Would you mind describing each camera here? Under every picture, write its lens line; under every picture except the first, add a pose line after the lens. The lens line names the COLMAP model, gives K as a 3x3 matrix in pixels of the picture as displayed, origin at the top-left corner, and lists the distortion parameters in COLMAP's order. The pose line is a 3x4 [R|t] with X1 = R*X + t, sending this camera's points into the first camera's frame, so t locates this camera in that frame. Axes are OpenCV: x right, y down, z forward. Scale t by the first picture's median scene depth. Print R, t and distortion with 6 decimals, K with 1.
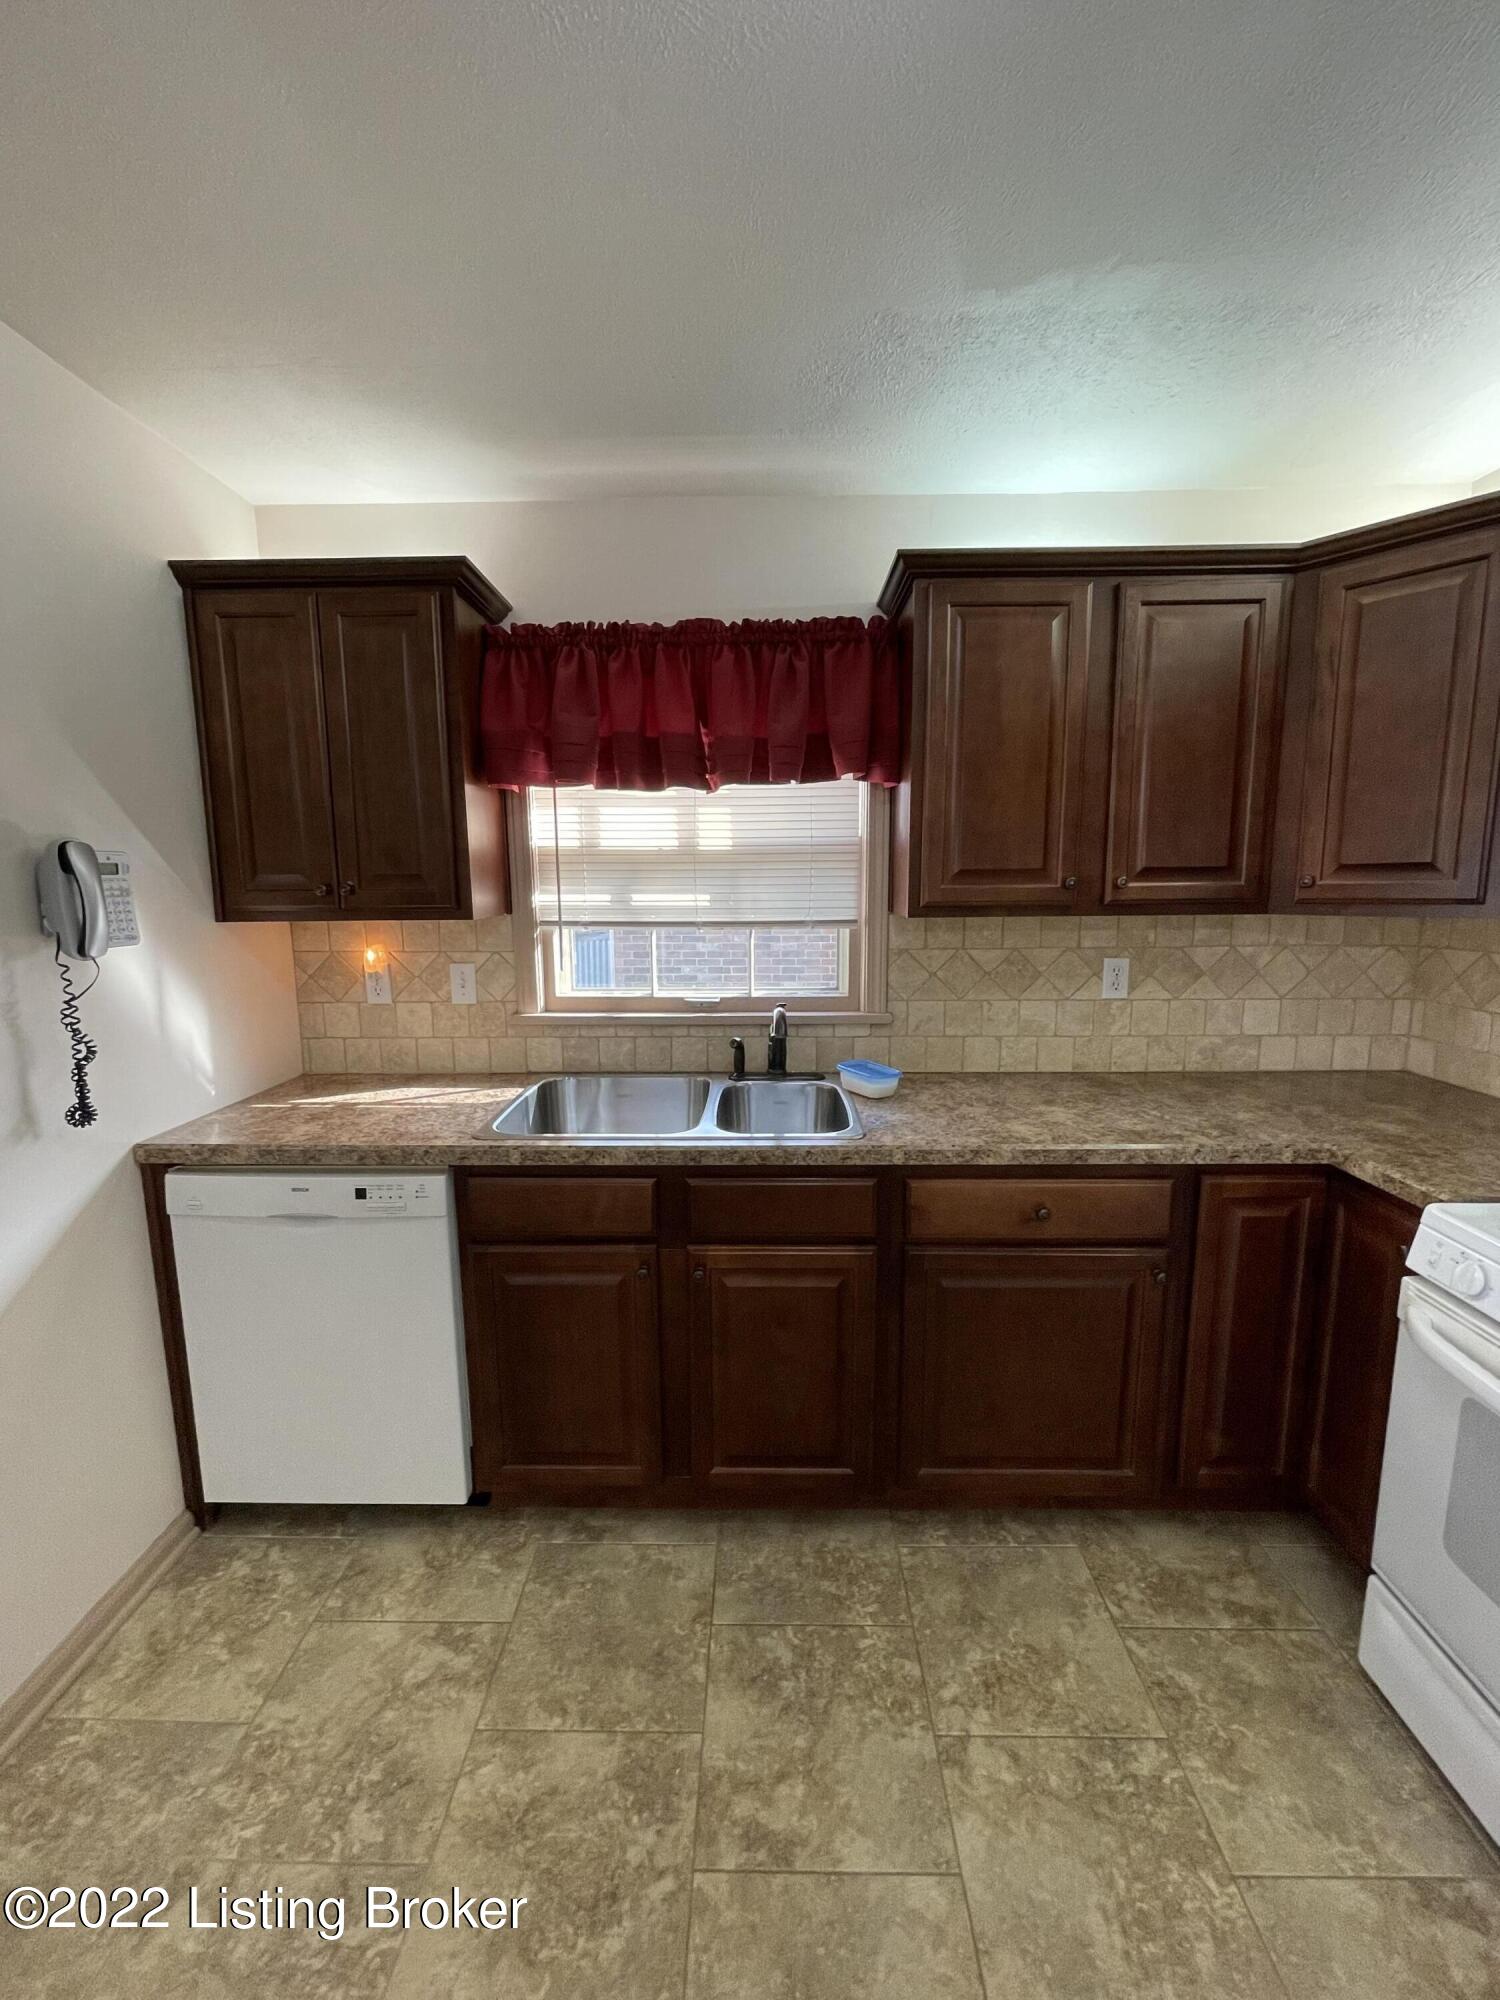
lens RADIAL K [[803.2, 0, 750.0], [0, 803.2, 1000.0], [0, 0, 1]] dist [0.000595, 0.000032]
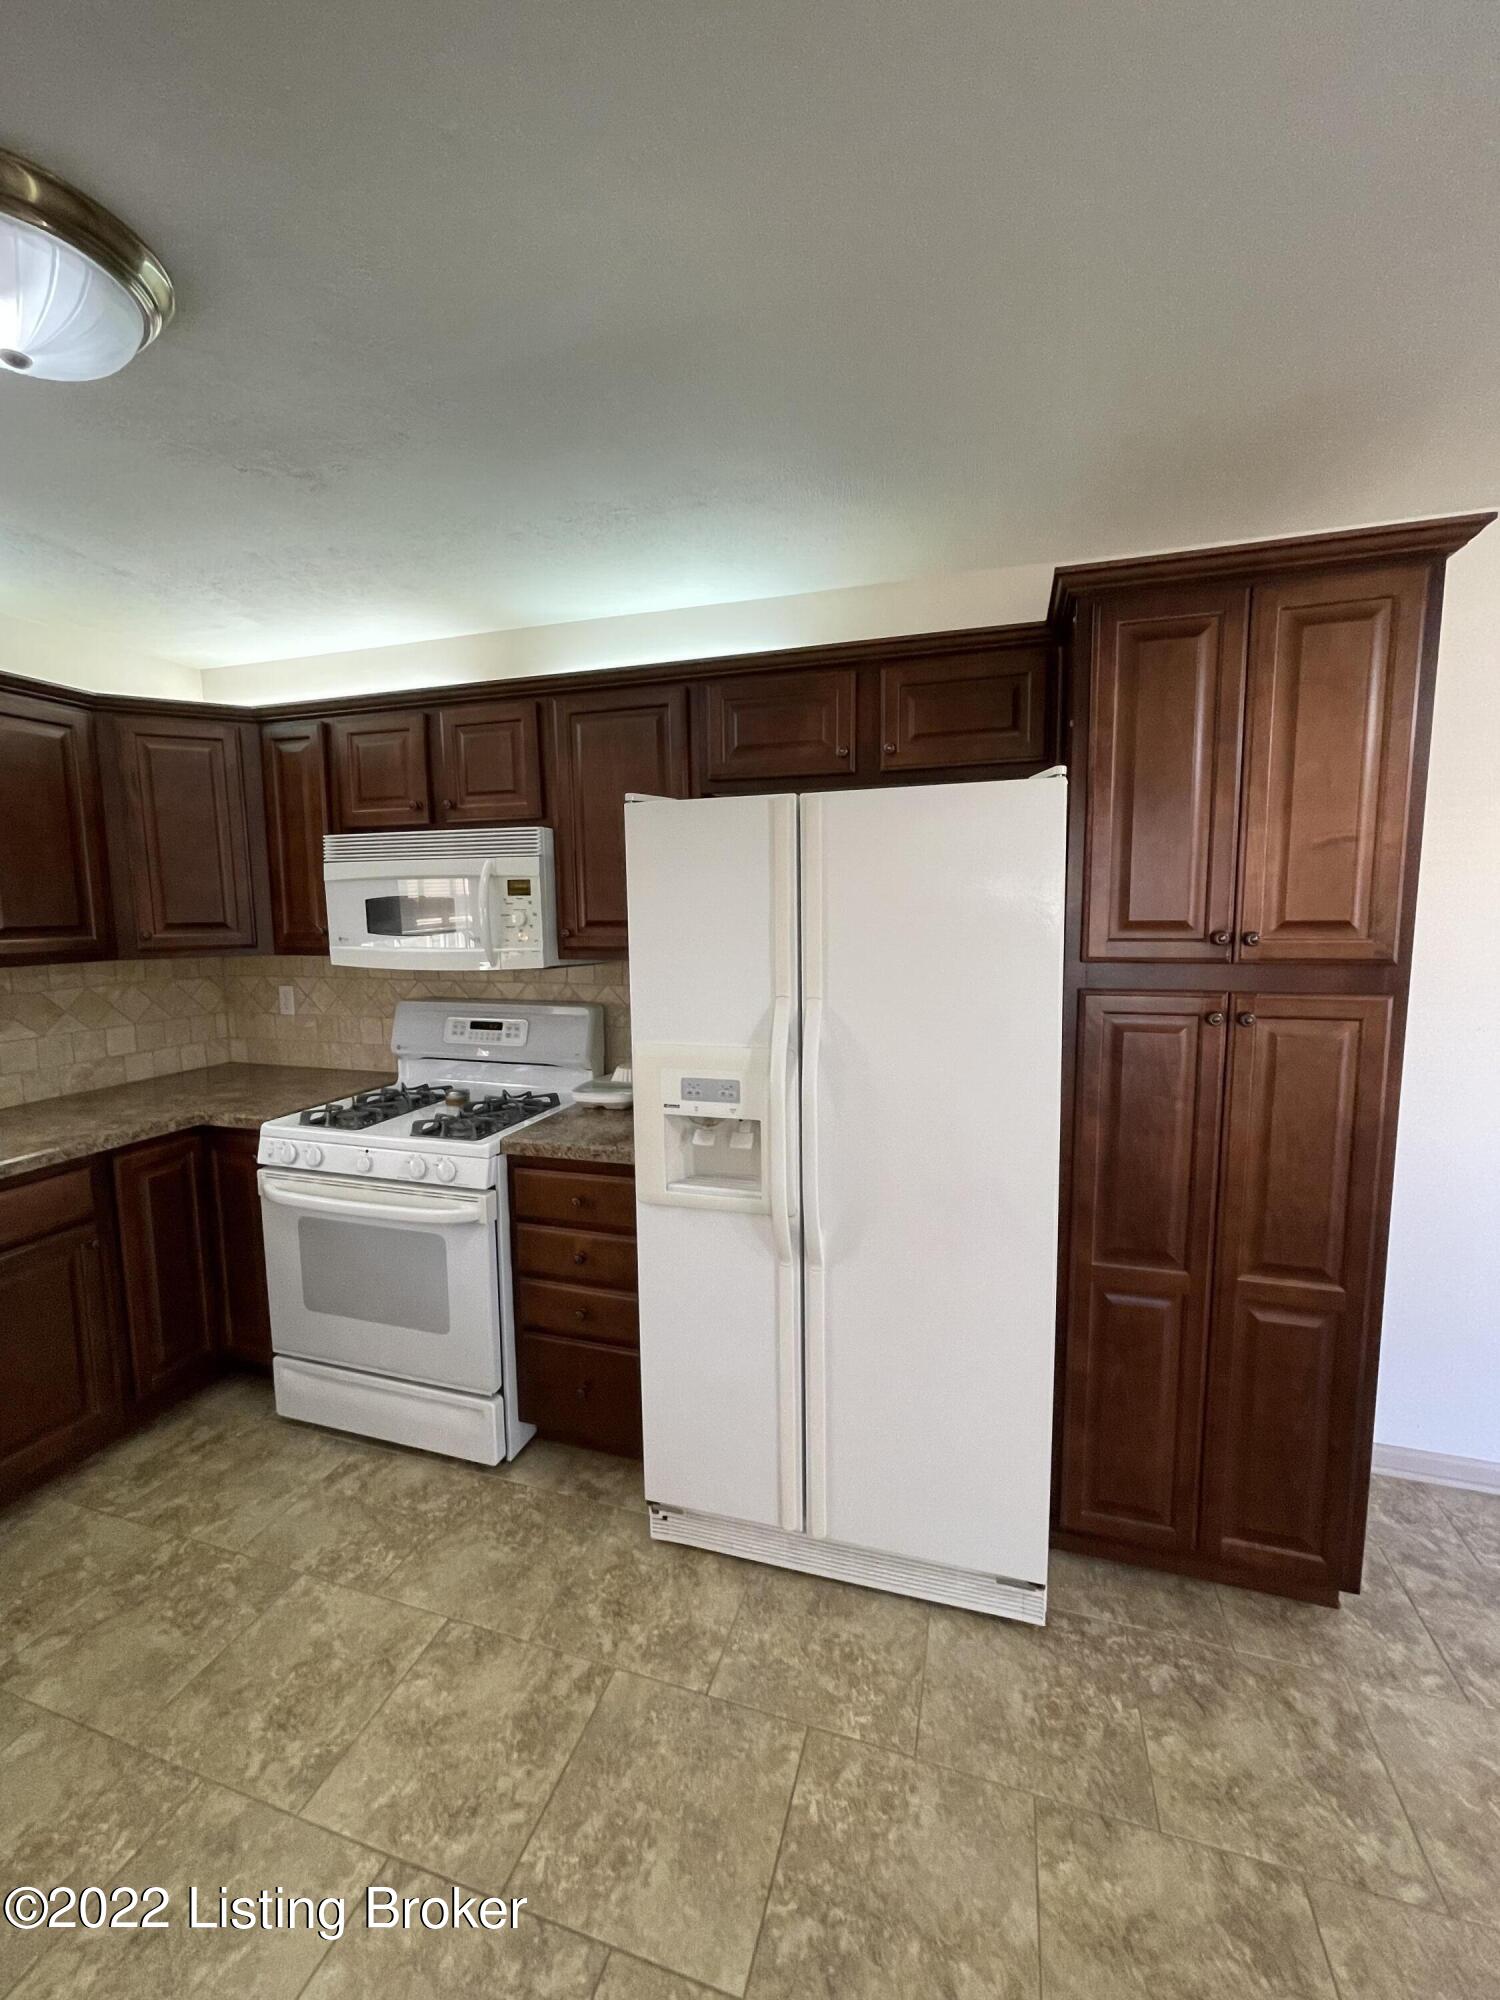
lens RADIAL K [[803.2, 0, 750.0], [0, 803.2, 1000.0], [0, 0, 1]] dist [0.000595, 0.000032]
pose [[0.277861, -0.101628, 0.955230, -0.330379], [0.146341, 0.987260, 0.062468, 0.027087], [-0.949409, 0.122432, 0.289193, -0.356652]]
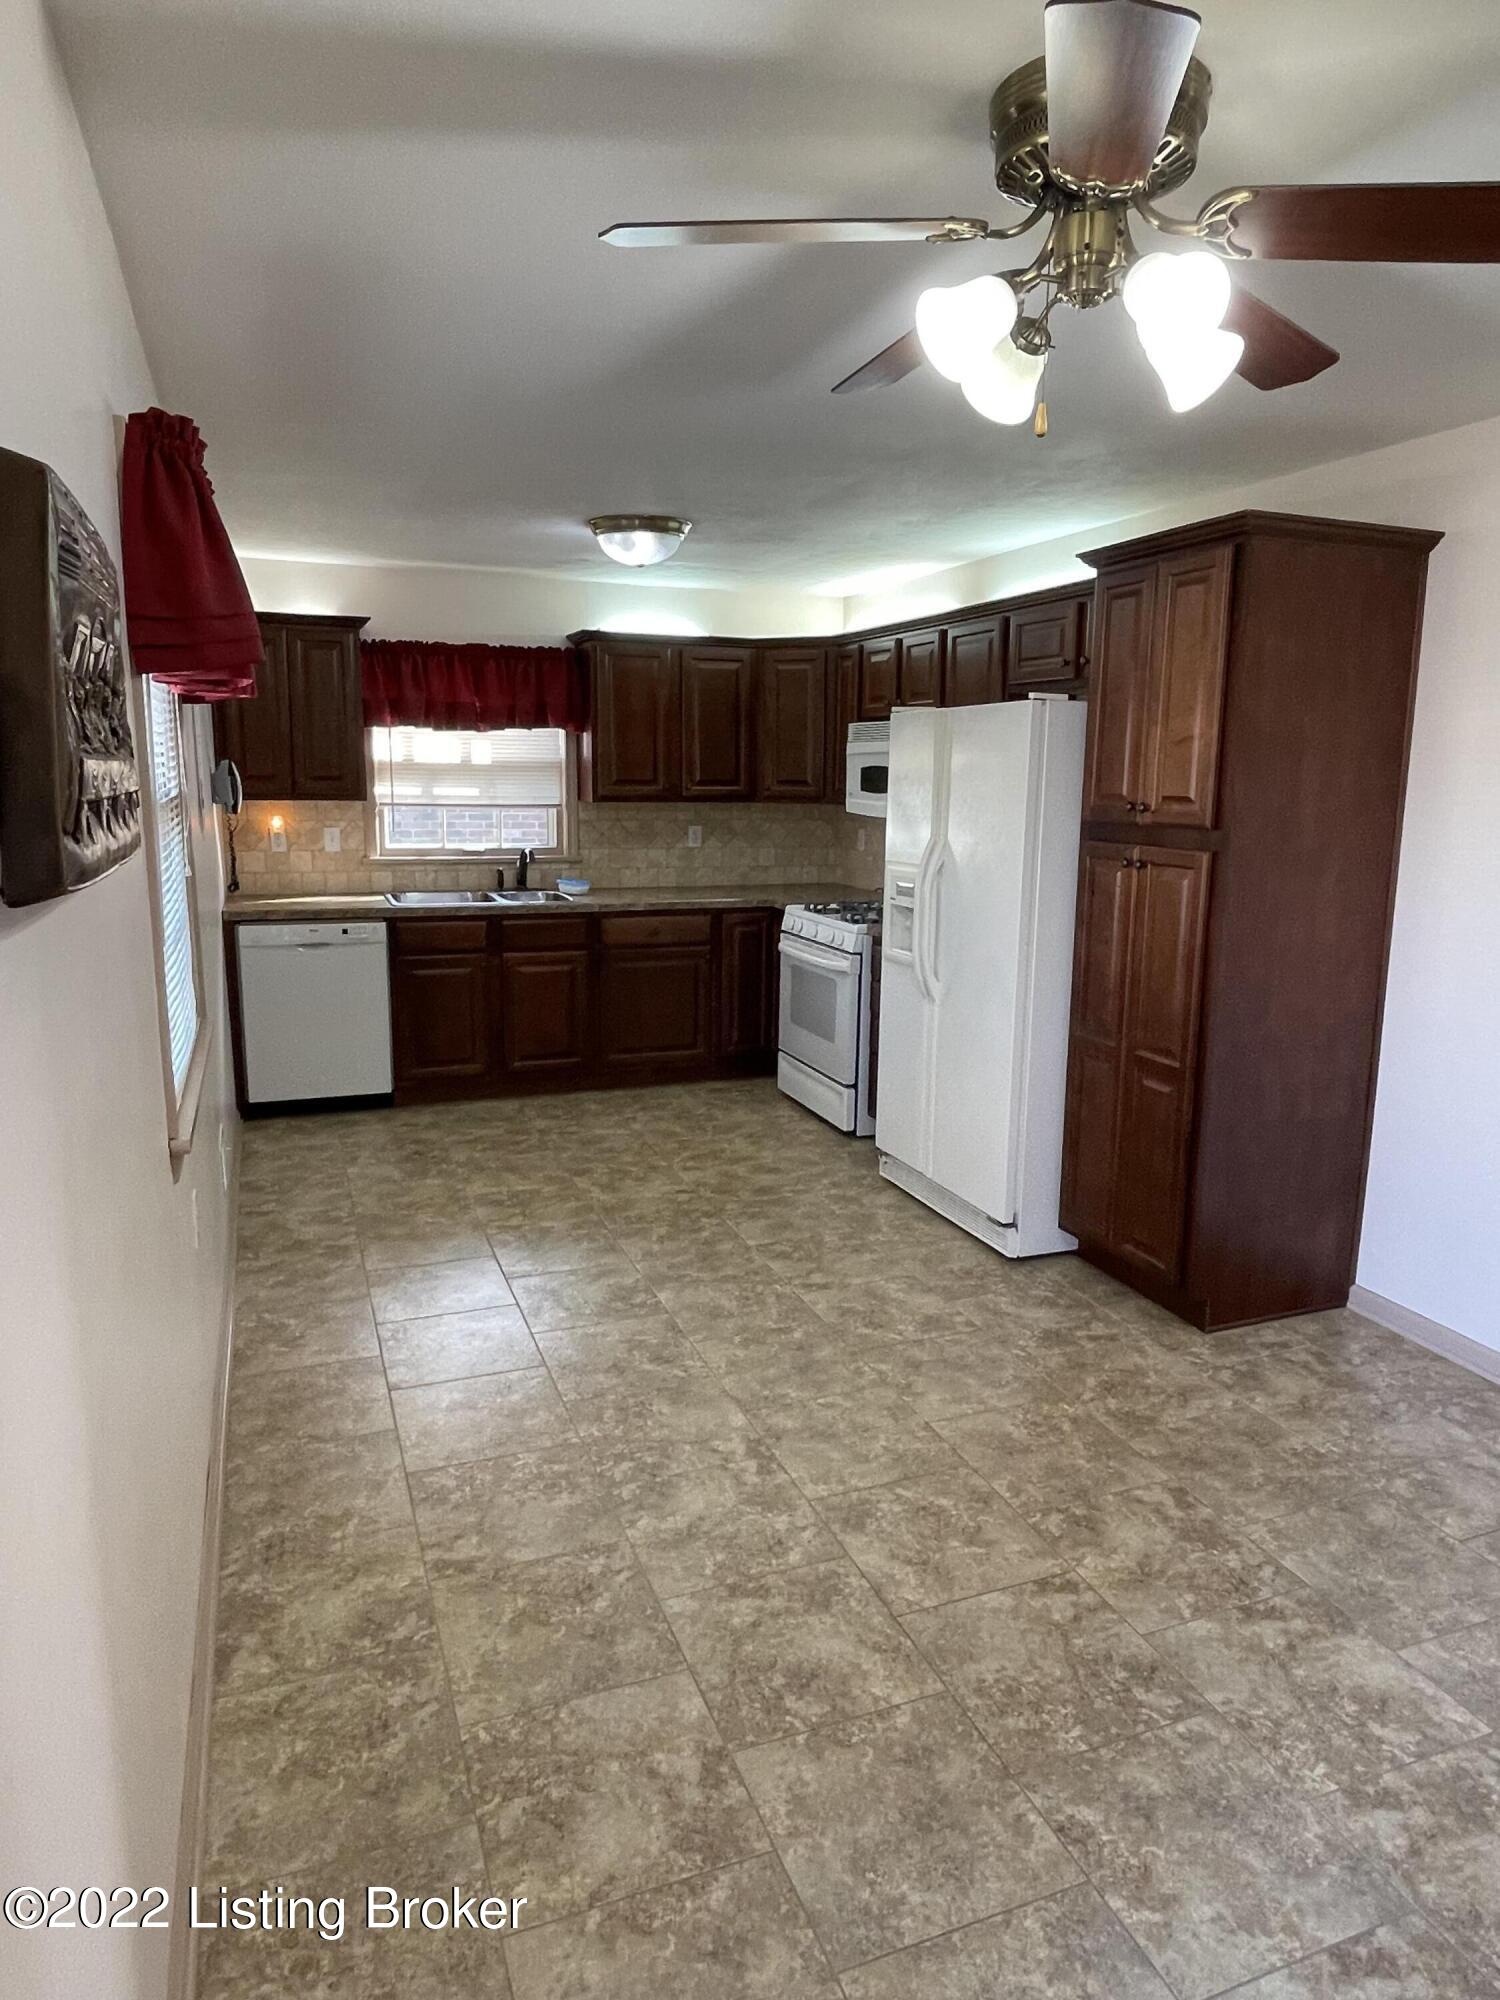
lens RADIAL K [[1233.2, 0, 777.6], [0, 1233.2, 1006.3], [0, 0, 1]] dist [0.004608, 0.000393]
pose [[0.919189, -0.052750, 0.390268, -0.604616], [0.035556, 0.998058, 0.051155, 0.264622], [-0.392209, -0.033144, 0.919279, -2.032471]]
